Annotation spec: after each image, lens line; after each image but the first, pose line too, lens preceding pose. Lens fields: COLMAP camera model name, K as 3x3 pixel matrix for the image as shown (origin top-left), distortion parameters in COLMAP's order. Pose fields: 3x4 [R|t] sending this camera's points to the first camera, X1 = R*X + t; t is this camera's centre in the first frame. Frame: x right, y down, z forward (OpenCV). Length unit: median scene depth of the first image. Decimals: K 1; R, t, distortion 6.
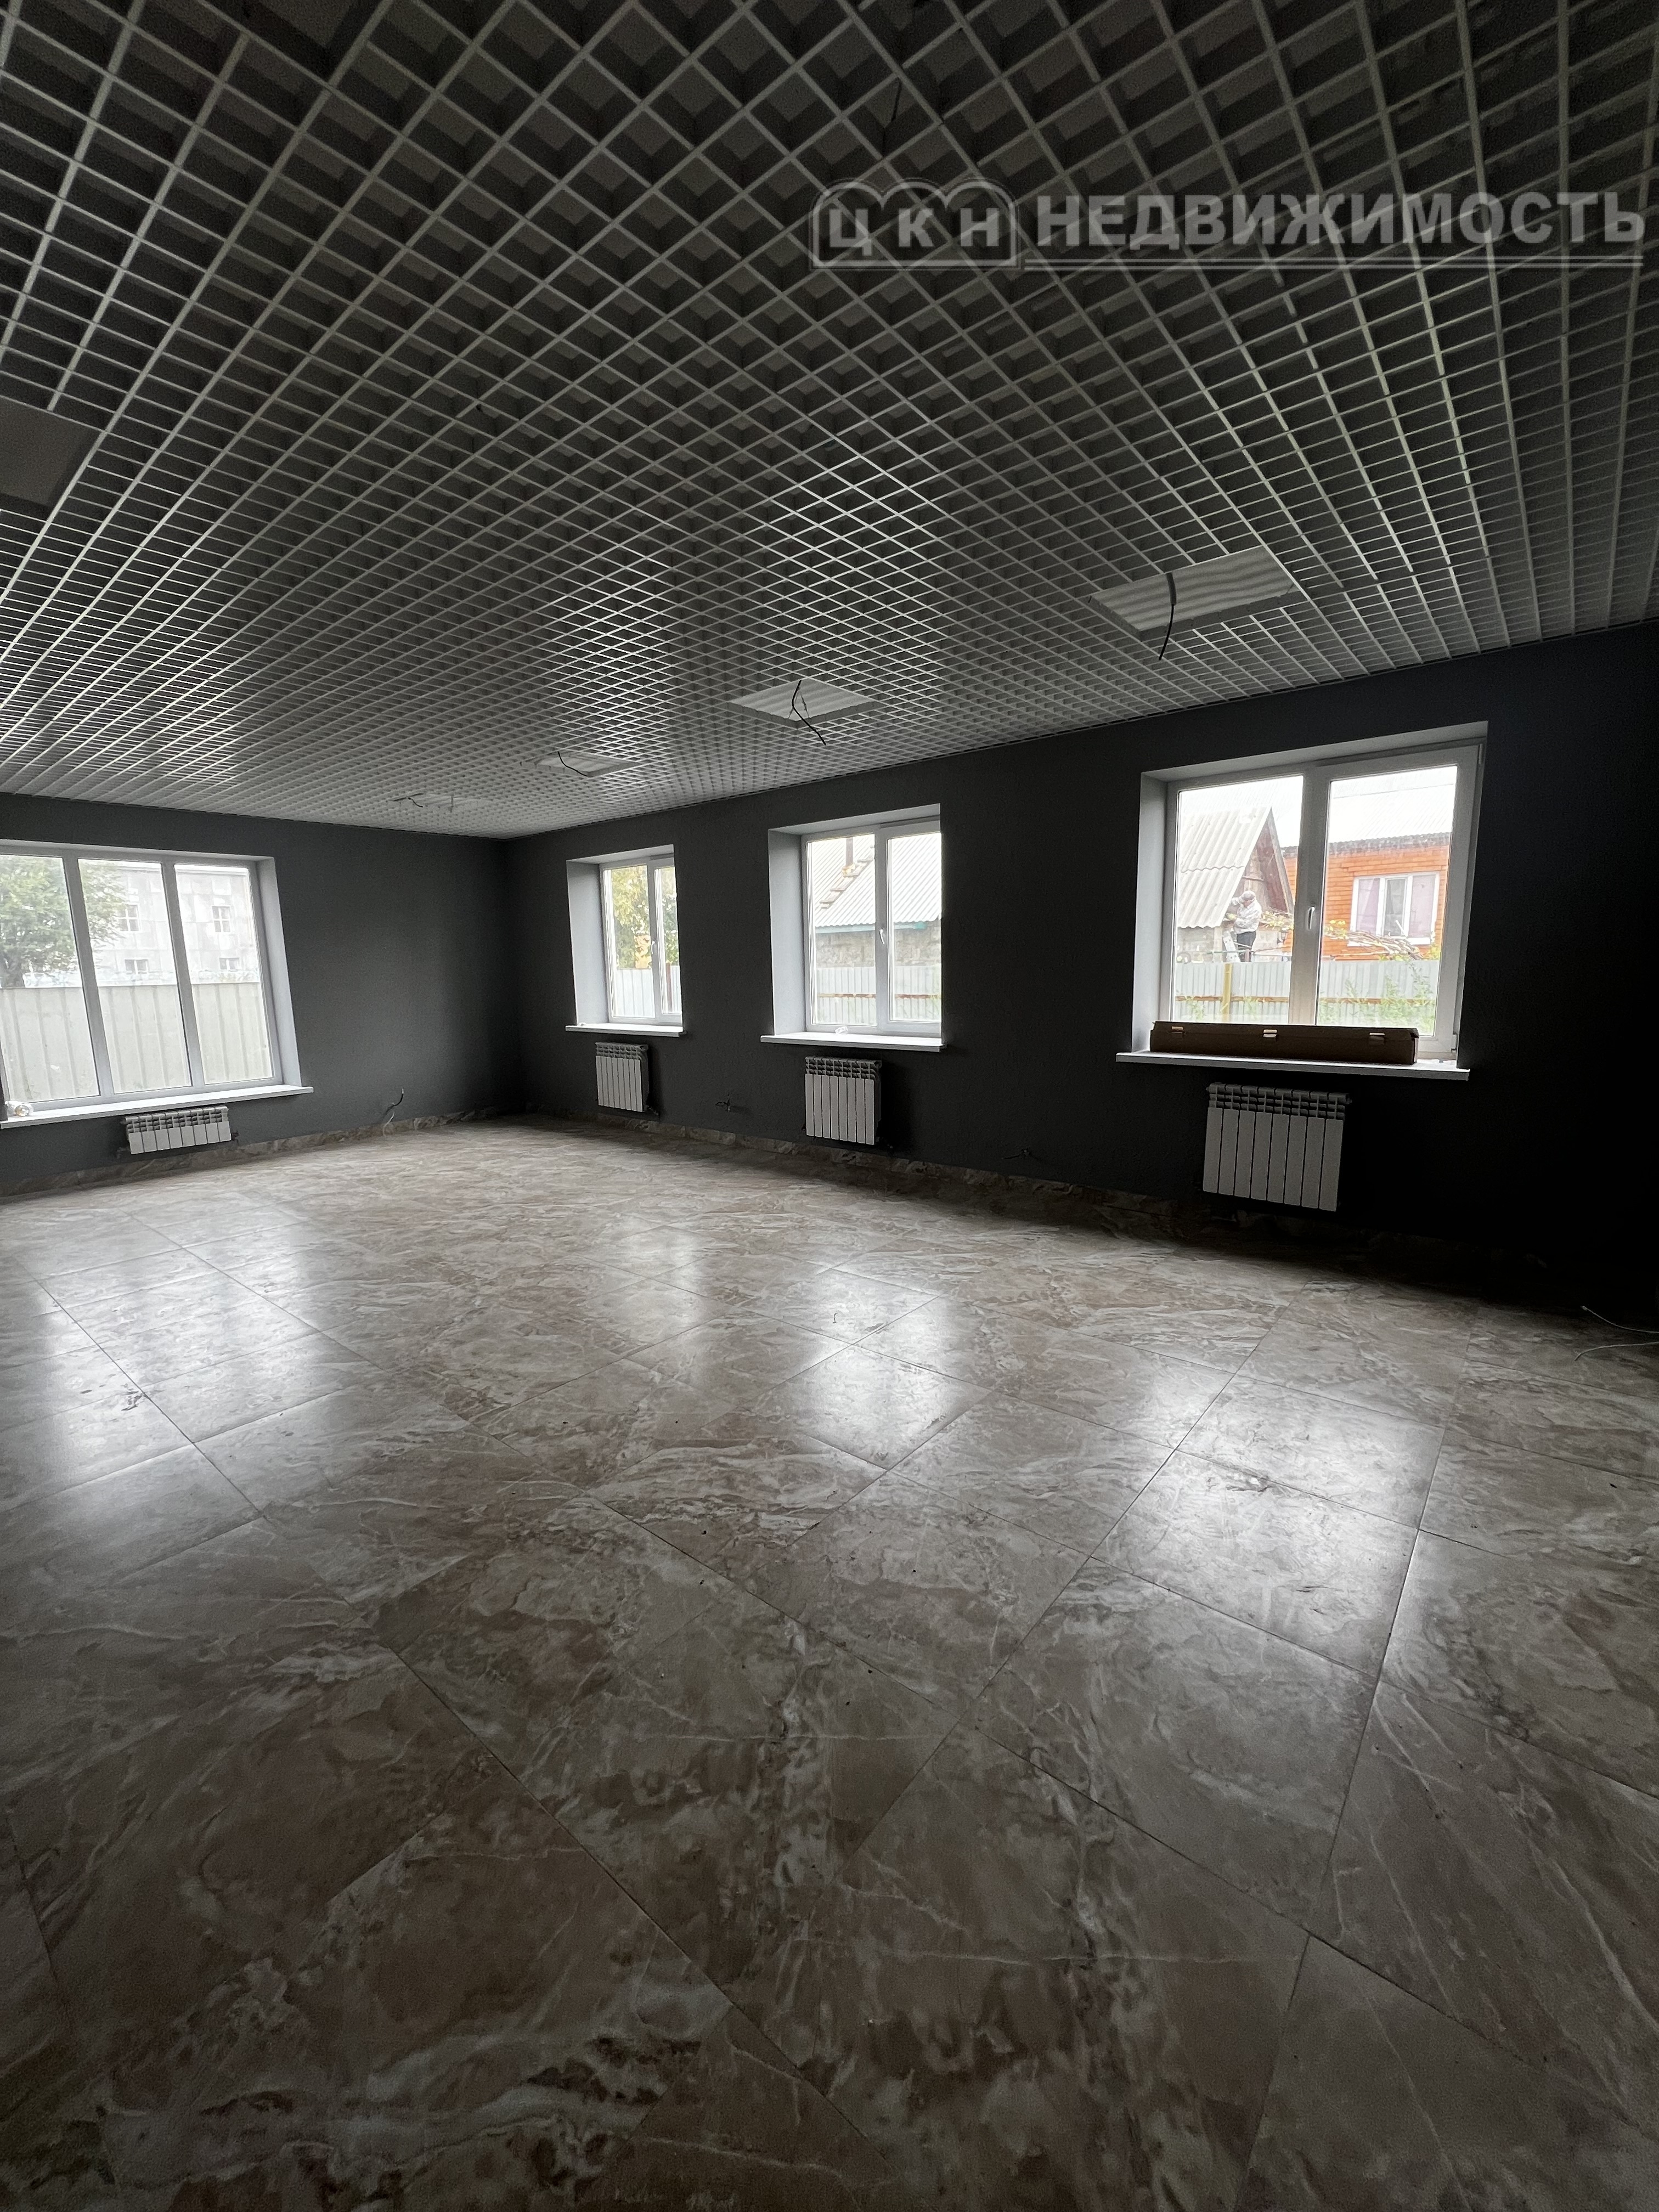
lens RADIAL K [[885.8, 0, 826.6], [0, 885.8, 1107.4], [0, 0, 1]] dist [-0.002362, 0.000212]
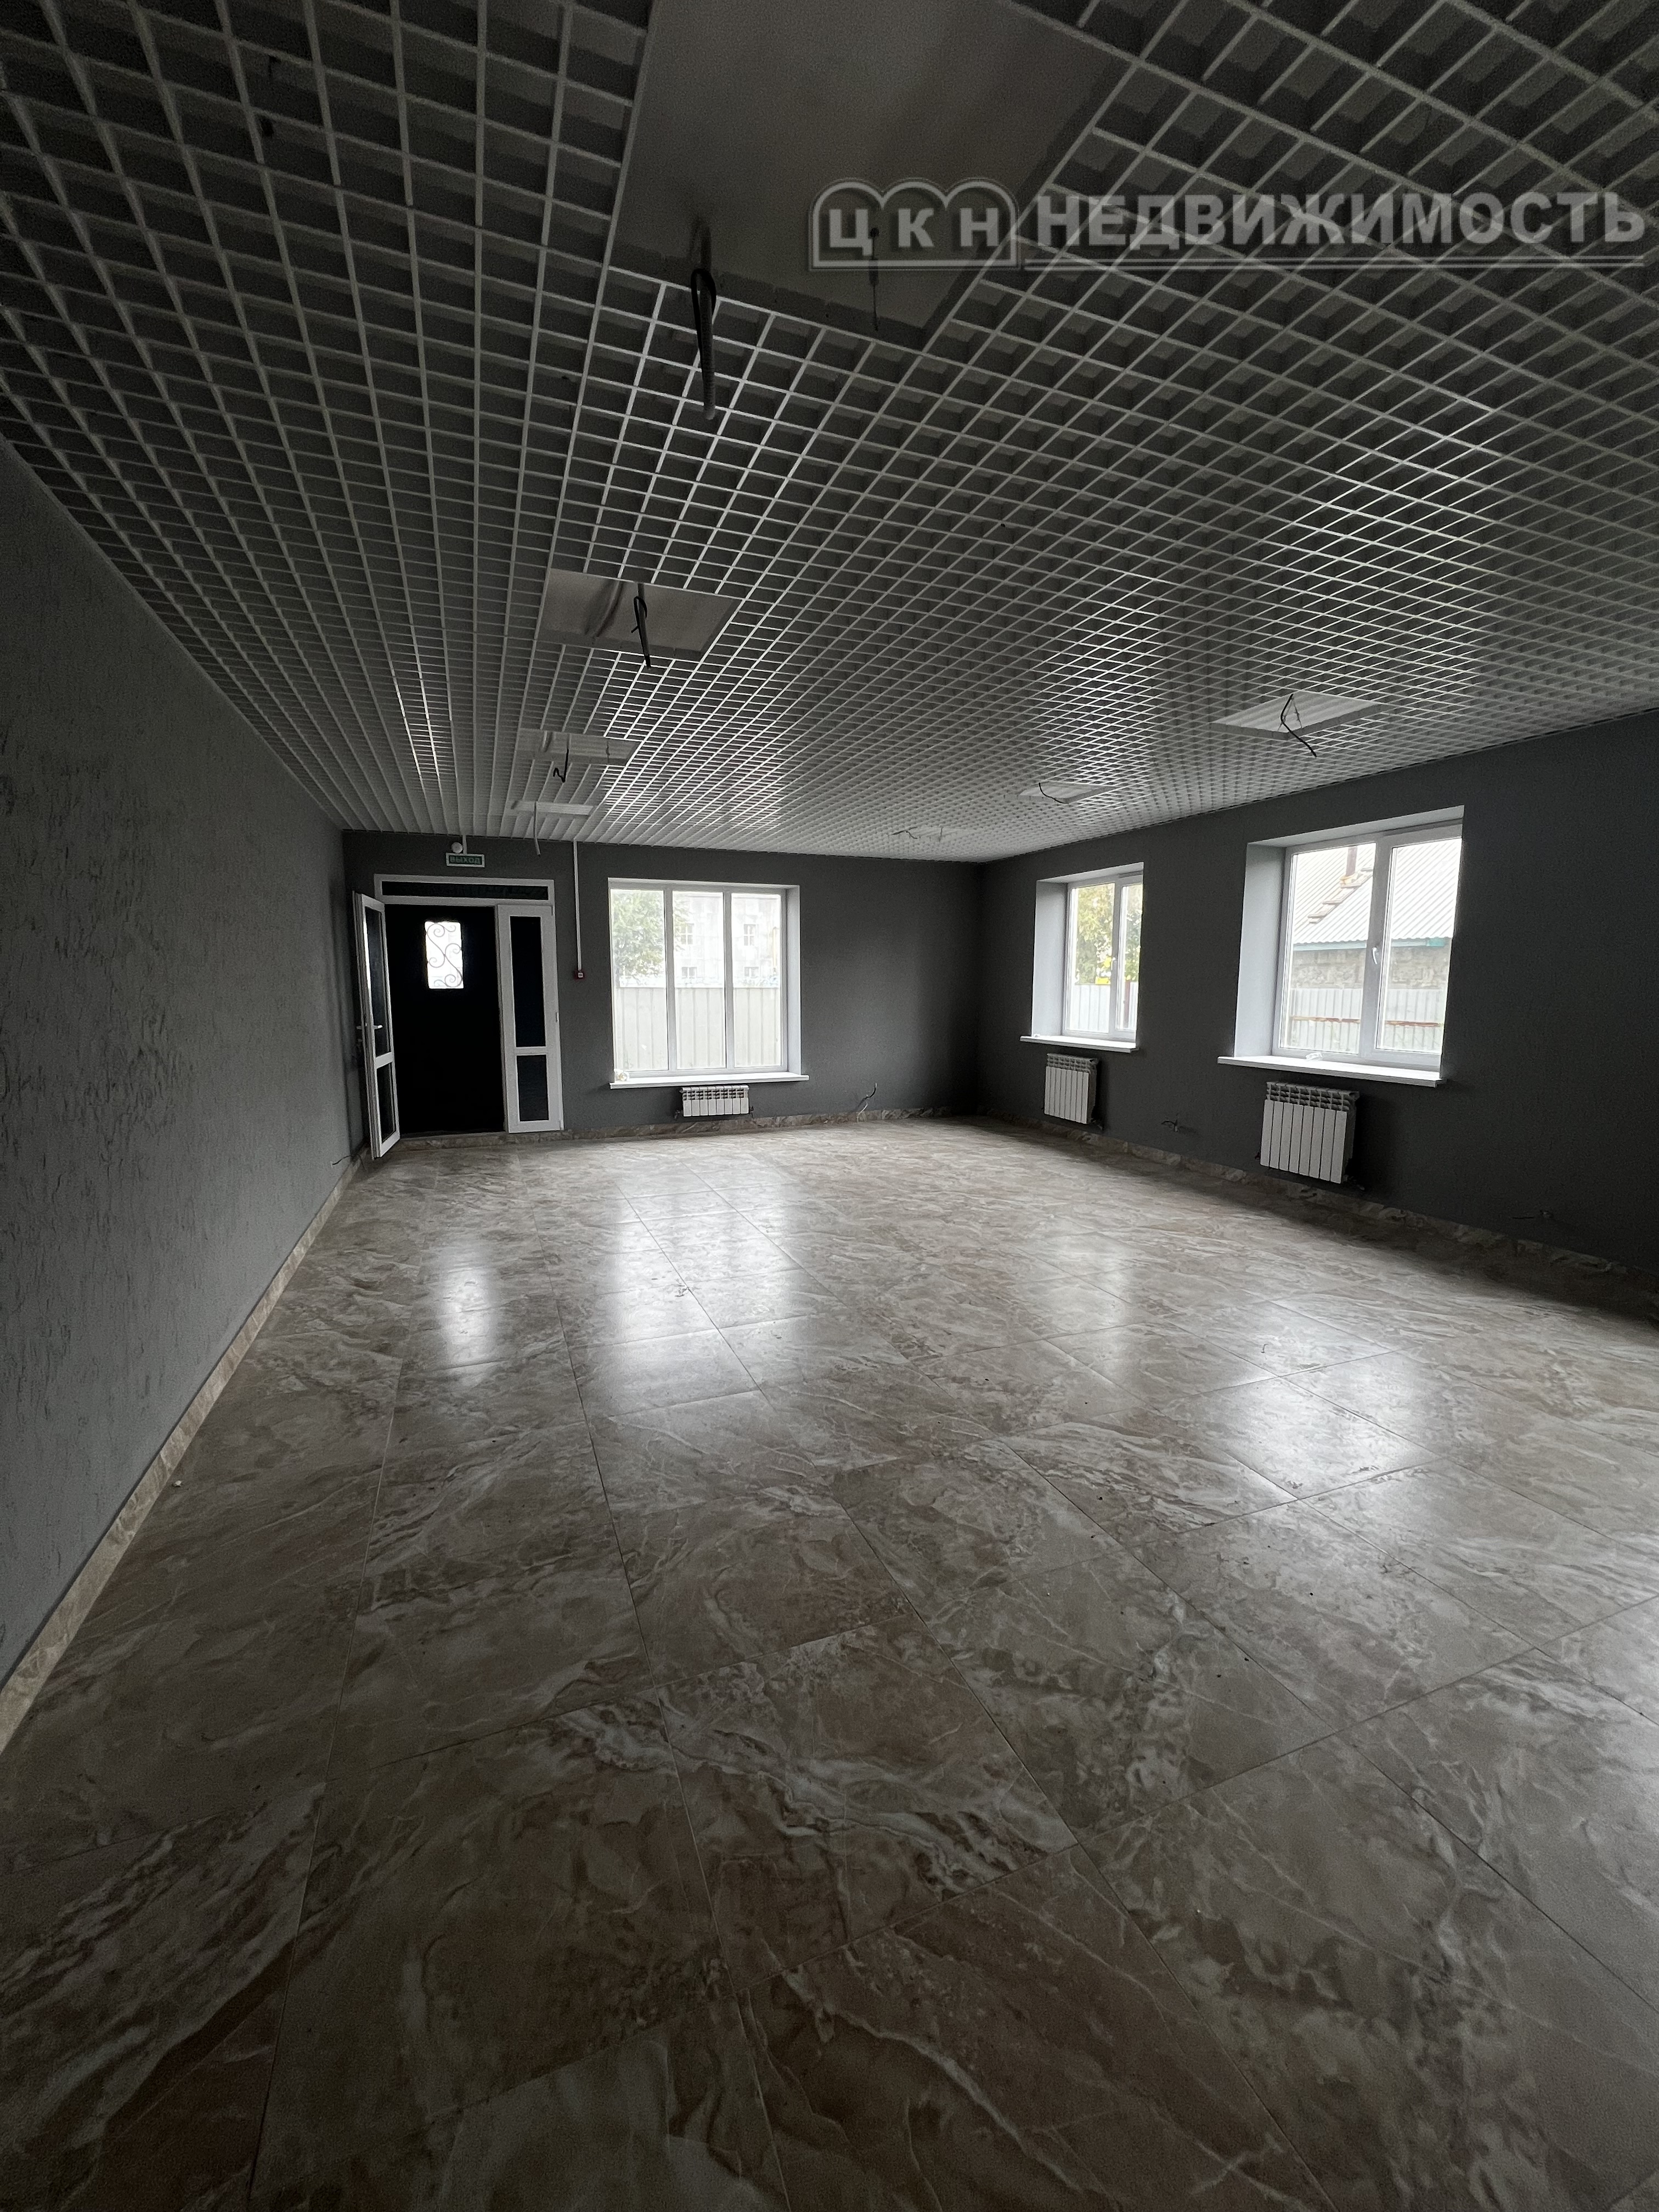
lens RADIAL K [[886.7, 0, 828.1], [0, 886.7, 1099.0], [0, 0, 1]] dist [-0.001787, 0.000599]
pose [[0.876662, 0.086444, -0.473277, 0.023421], [-0.098499, 0.995137, -0.000689, 0.012747], [0.470916, 0.047221, 0.880913, -0.080043]]
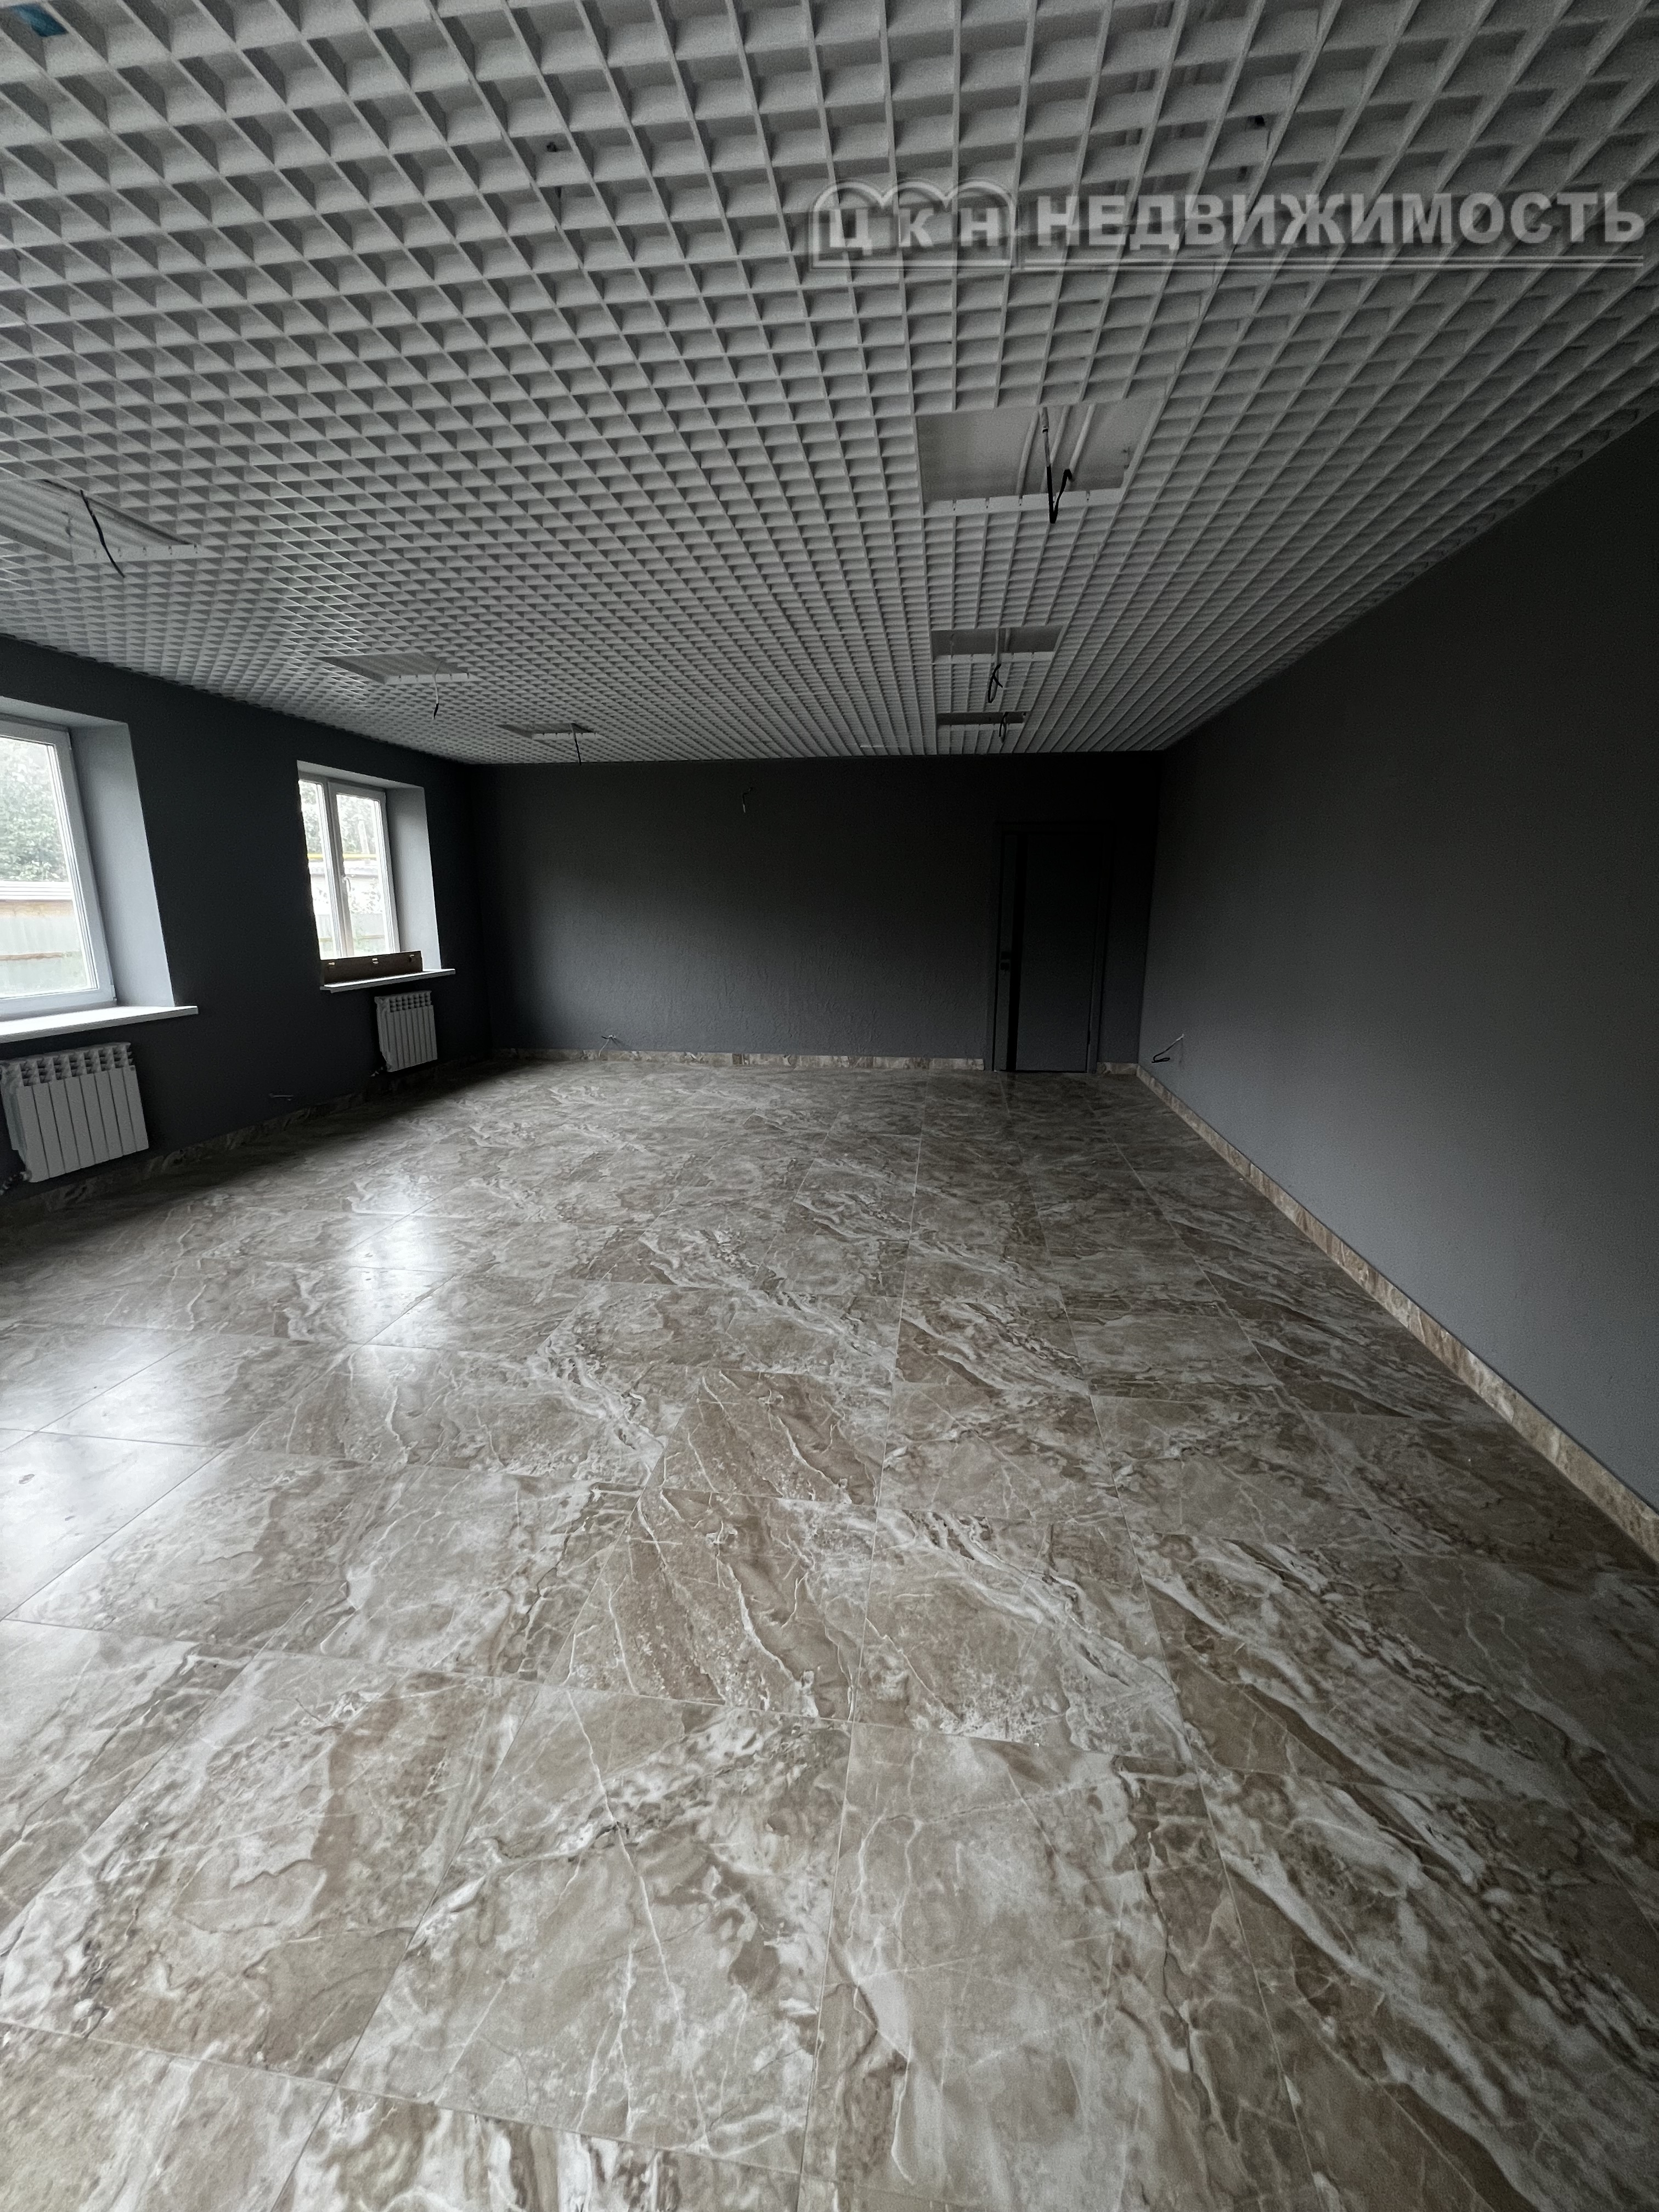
lens RADIAL K [[893.7, 0, 829.6], [0, 893.7, 1114.6], [0, 0, 1]] dist [-0.002212, -0.000795]
pose [[-0.534251, -0.173792, 0.827268, -1.340373], [0.152142, 0.942889, 0.296334, -0.186592], [-0.831522, 0.284179, -0.477298, 1.274219]]
